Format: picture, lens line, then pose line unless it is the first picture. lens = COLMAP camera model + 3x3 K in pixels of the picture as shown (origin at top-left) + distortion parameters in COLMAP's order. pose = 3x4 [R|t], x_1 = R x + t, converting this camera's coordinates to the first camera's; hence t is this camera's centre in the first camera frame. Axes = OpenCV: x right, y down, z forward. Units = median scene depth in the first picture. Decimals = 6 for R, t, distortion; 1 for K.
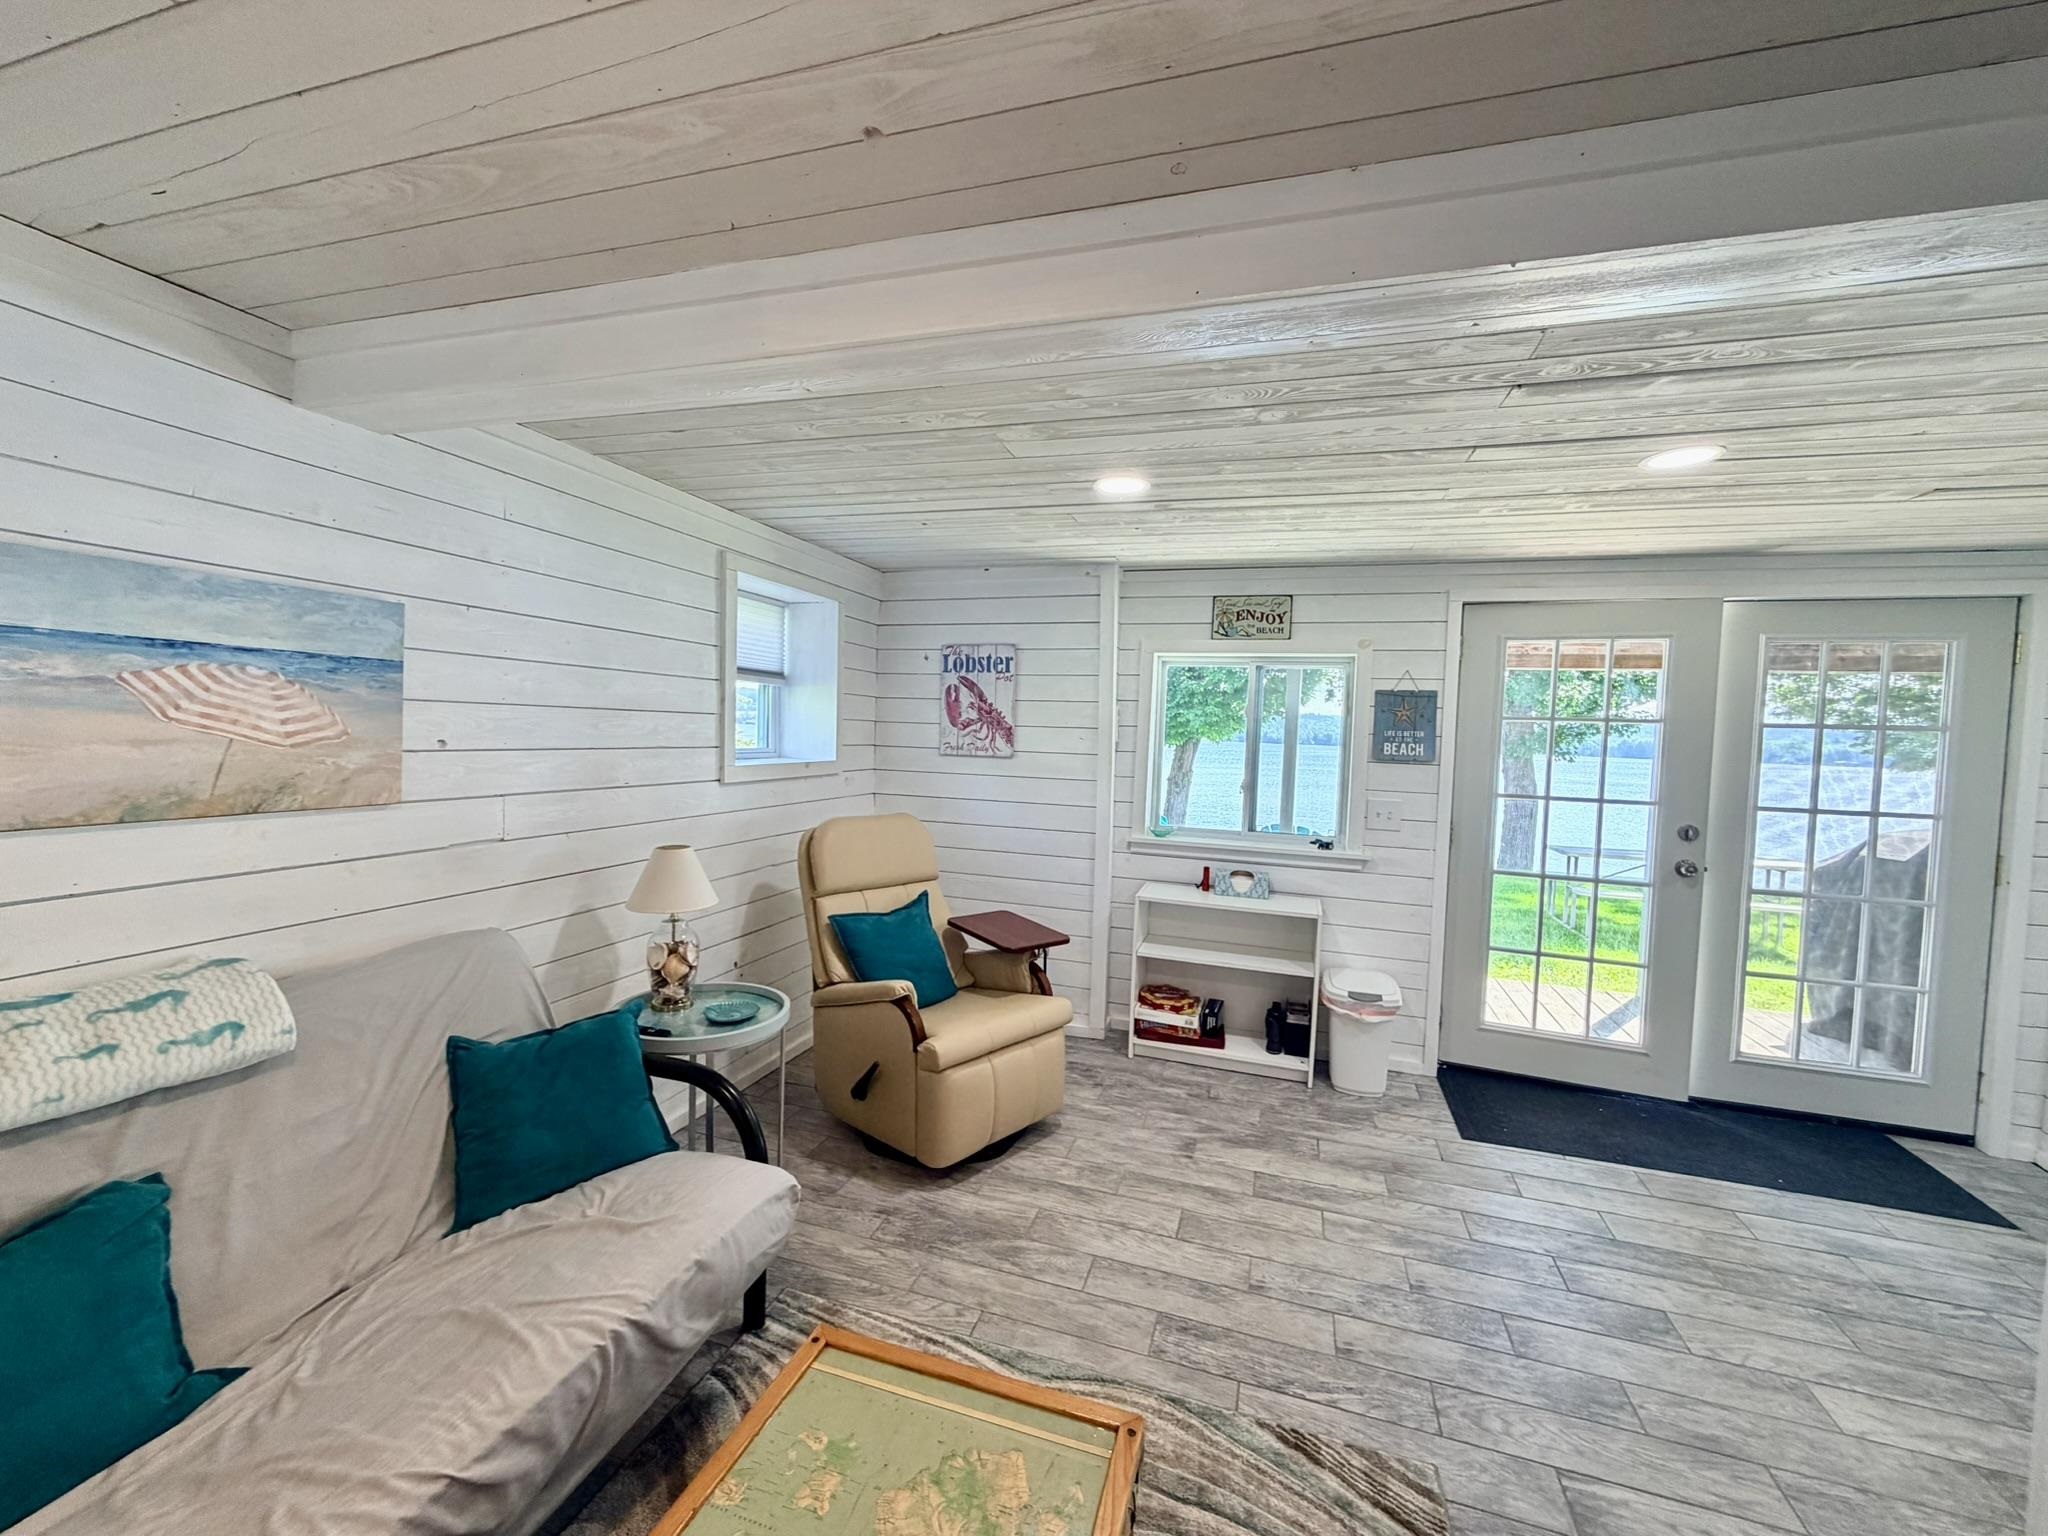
lens RADIAL K [[818.0, 0, 1021.8], [0, 818.0, 767.7], [0, 0, 1]] dist [0.000573, 0.000270]
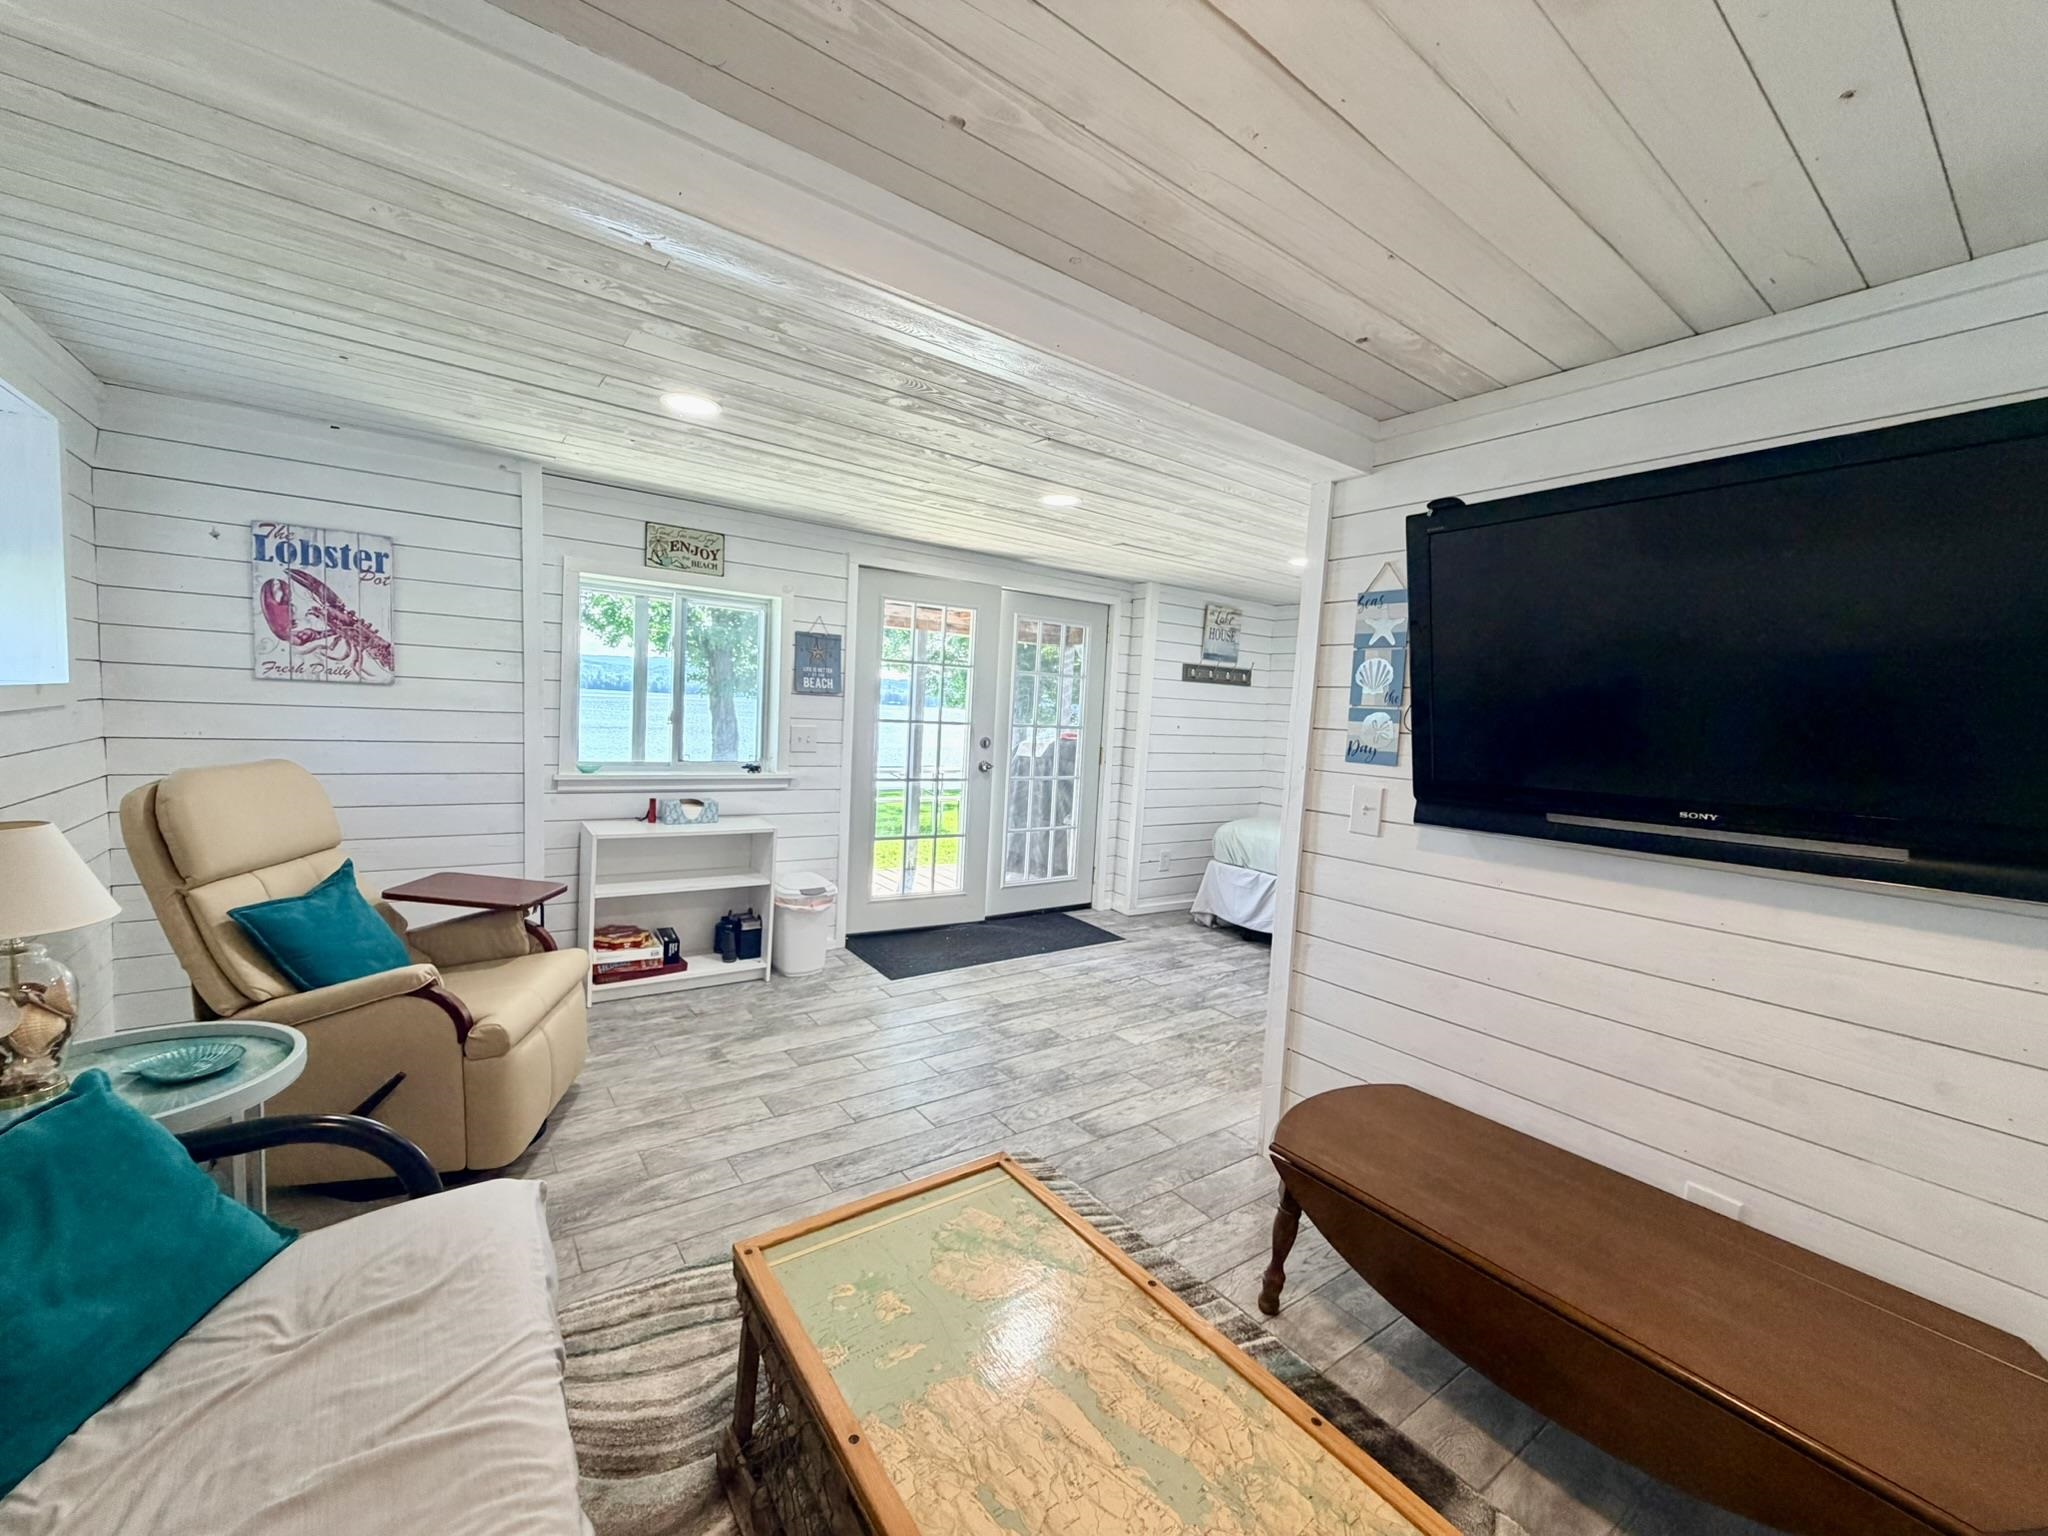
lens RADIAL K [[818.0, 0, 1015.3], [0, 818.0, 766.1], [0, 0, 1]] dist [0.000573, 0.000270]
pose [[0.592964, -0.061659, 0.802865, -0.409122], [0.003753, 0.997265, 0.073817, 0.014327], [-0.805220, -0.040757, 0.591574, 0.080519]]
